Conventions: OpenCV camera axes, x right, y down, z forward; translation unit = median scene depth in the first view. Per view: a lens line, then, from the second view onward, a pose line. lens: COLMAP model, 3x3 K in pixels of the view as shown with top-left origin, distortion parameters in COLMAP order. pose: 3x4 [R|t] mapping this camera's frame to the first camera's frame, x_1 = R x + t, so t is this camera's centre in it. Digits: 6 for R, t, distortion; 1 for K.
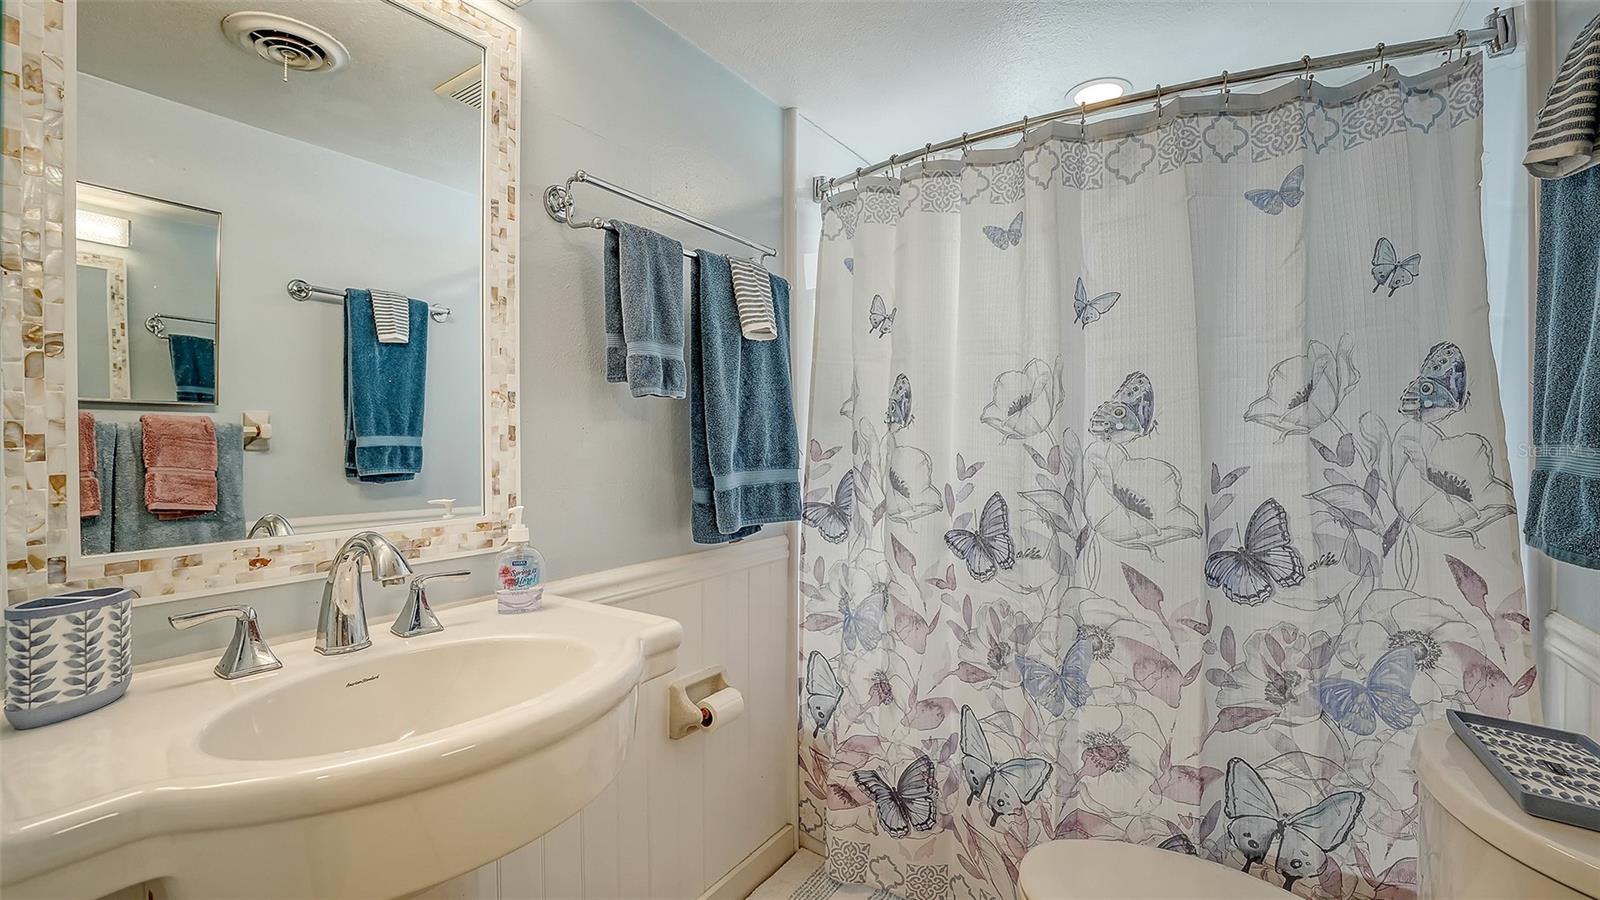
lens RADIAL K [[668.4, 0, 807.0], [0, 668.4, 451.0], [0, 0, 1]] dist [-0.026996, 0.002091]
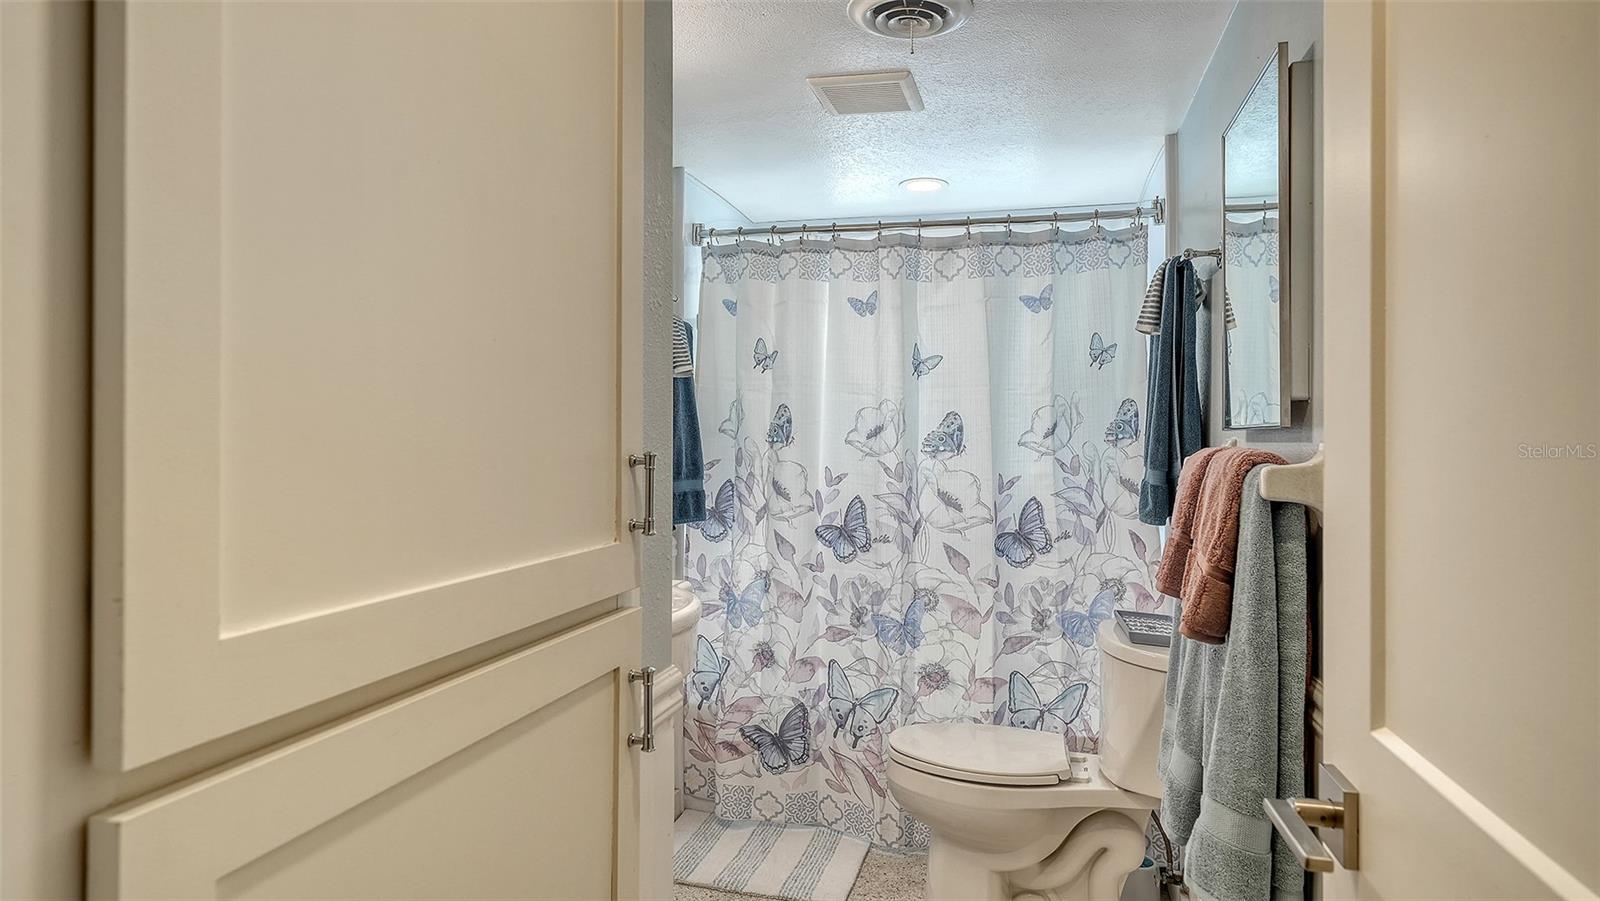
lens RADIAL K [[870.0, 0, 796.3], [0, 870.0, 447.6], [0, 0, 1]] dist [0.004586, -0.000162]
pose [[0.954539, 0.001099, 0.298084, -0.383659], [-0.000688, 0.999999, -0.001484, -0.035127], [-0.298086, 0.001212, 0.954538, -0.690327]]
